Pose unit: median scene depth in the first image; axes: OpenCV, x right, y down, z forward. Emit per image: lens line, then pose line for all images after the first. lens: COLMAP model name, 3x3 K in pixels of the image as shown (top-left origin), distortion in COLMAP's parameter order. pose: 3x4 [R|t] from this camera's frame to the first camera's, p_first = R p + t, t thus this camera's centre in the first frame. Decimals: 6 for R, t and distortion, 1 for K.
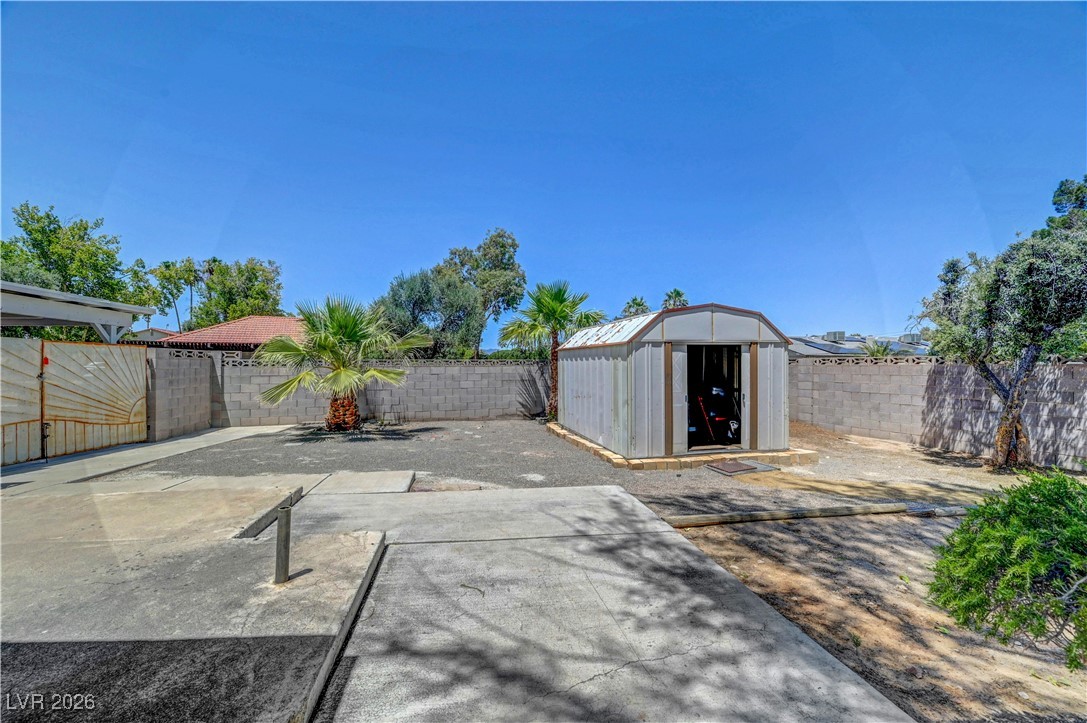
lens RADIAL K [[429.6, 0, 540.6], [0, 429.6, 358.5], [0, 0, 1]] dist [-0.000104, -0.000231]
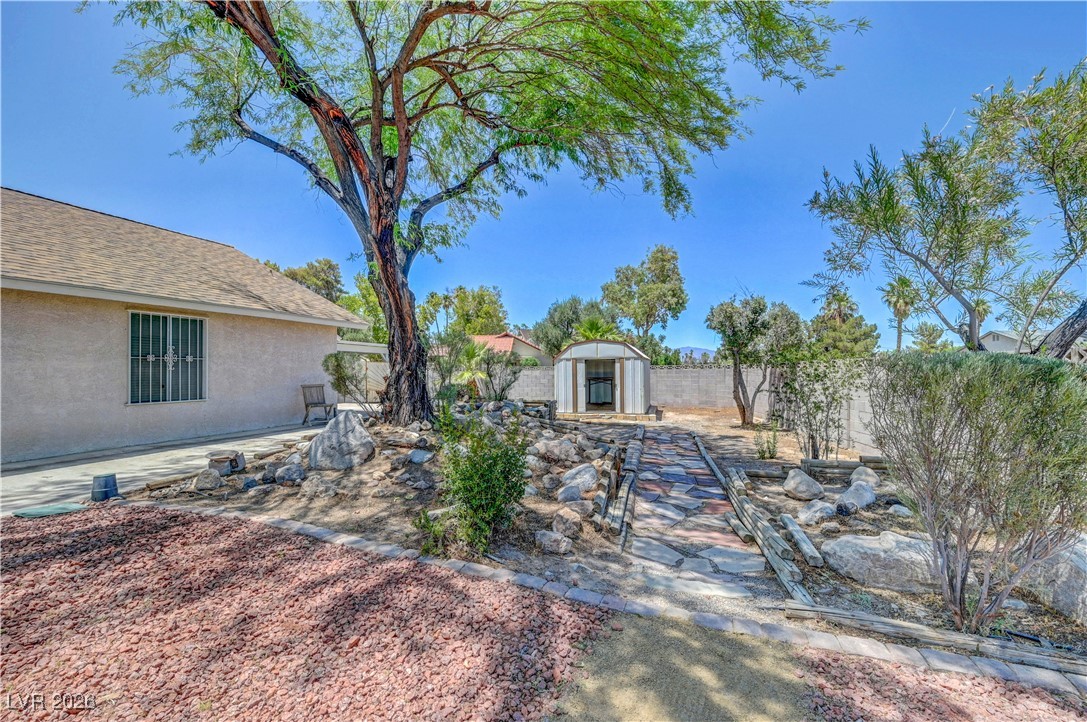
lens RADIAL K [[467.4, 0, 547.7], [0, 467.4, 364.4], [0, 0, 1]] dist [-0.000582, -0.000003]
pose [[0.881547, -0.007131, -0.472042, 0.811743], [0.009081, 0.999957, 0.001853, -0.010107], [0.472008, -0.005920, 0.881574, -0.690824]]
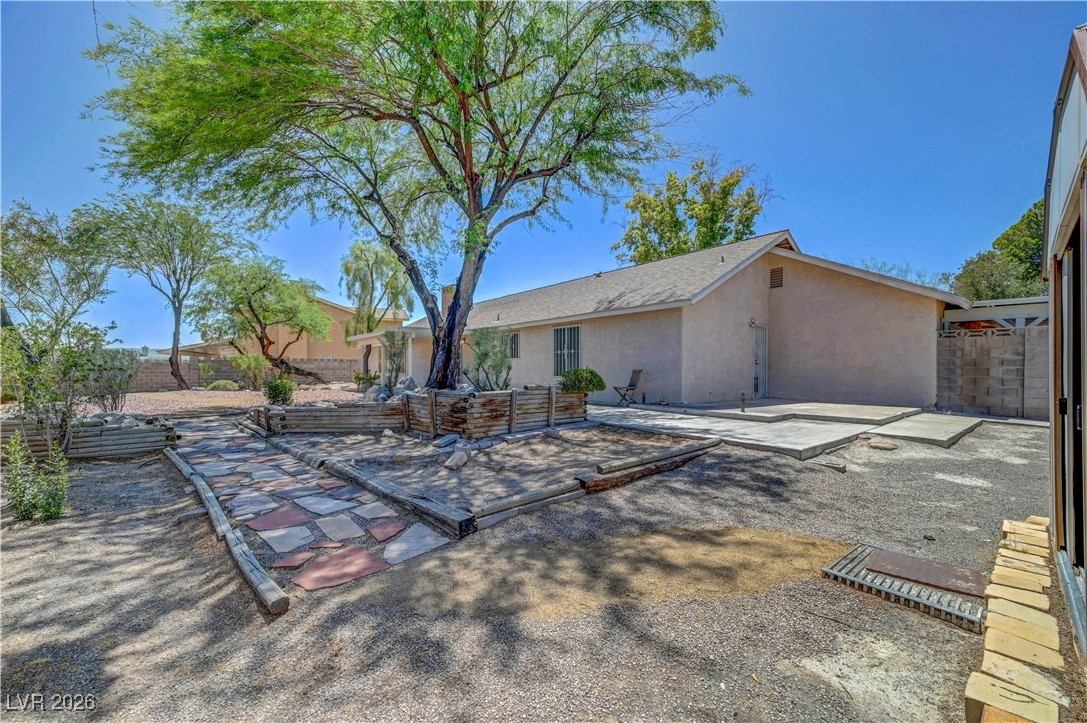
lens RADIAL K [[432.8, 0, 541.5], [0, 432.8, 371.4], [0, 0, 1]] dist [0.000042, -0.000012]
pose [[-0.875060, 0.002769, -0.484007, 0.563162], [0.005783, 0.999972, -0.004735, 0.038500], [0.483981, -0.006942, -0.875051, 0.748362]]
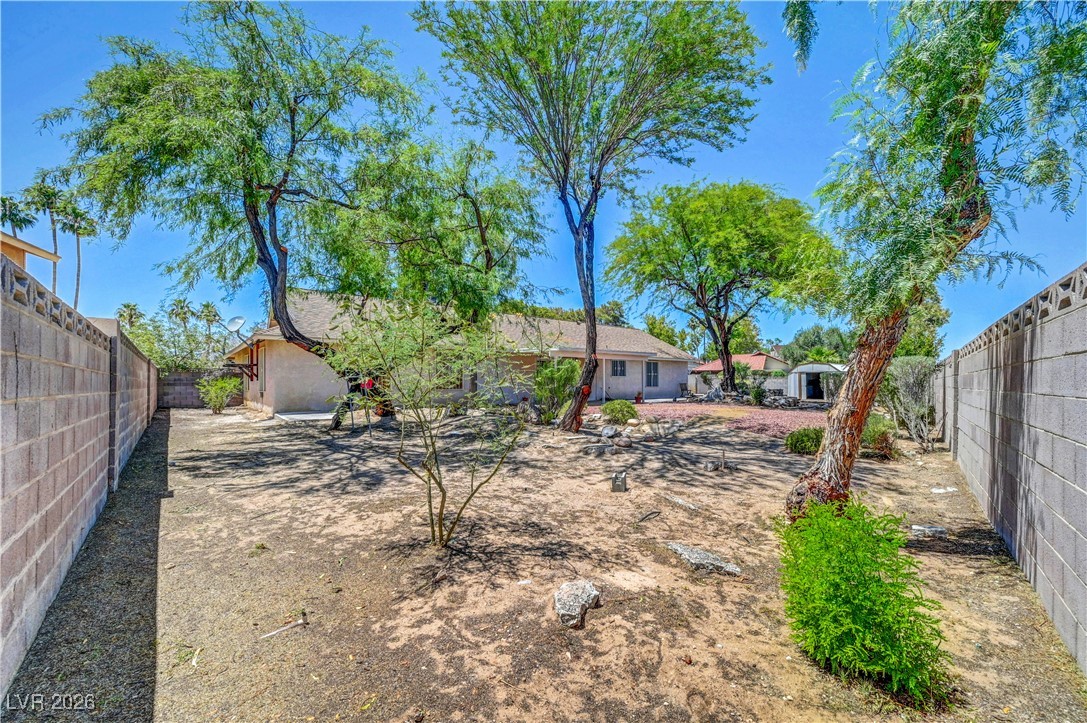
lens RADIAL K [[431.2, 0, 538.1], [0, 431.2, 379.7], [0, 0, 1]] dist [0.000576, -0.000045]
pose [[0.495589, -0.004296, -0.868547, 1.705984], [0.014036, 0.999897, 0.003064, -0.009362], [0.868444, -0.013710, 0.495598, -2.080883]]
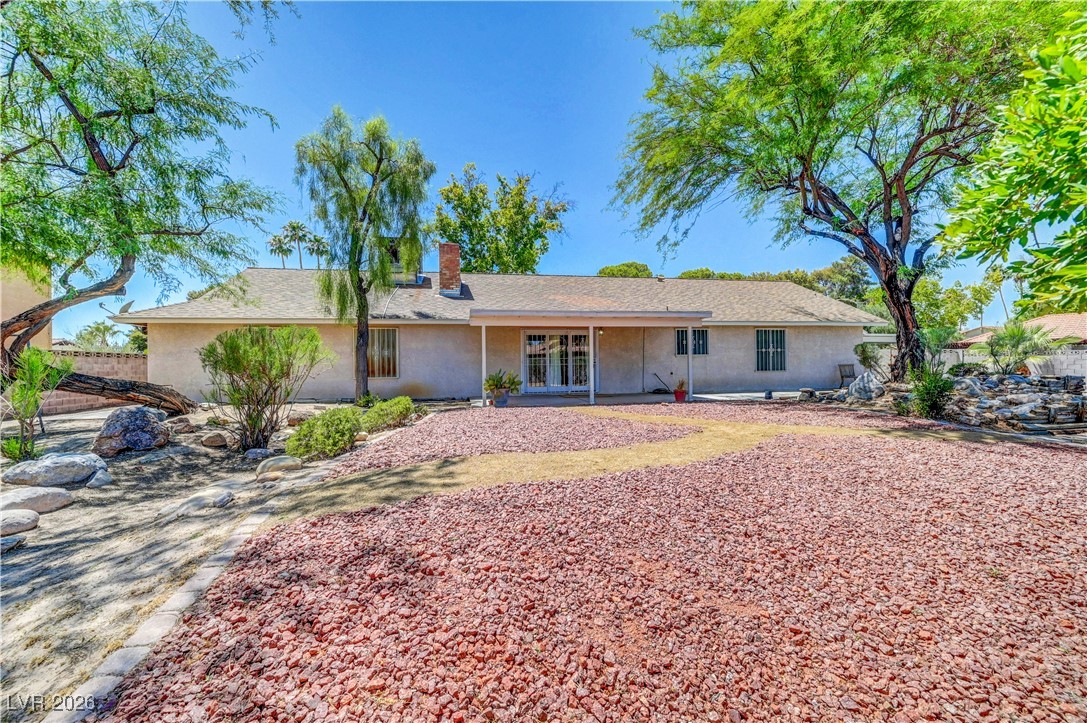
lens RADIAL K [[425.1, 0, 544.5], [0, 425.1, 365.4], [0, 0, 1]] dist [-0.000595, -0.000203]
pose [[0.009232, 0.001050, -0.999957, 1.341035], [0.025808, 0.999666, 0.001288, 0.006778], [0.999624, -0.025819, 0.009201, -1.092060]]
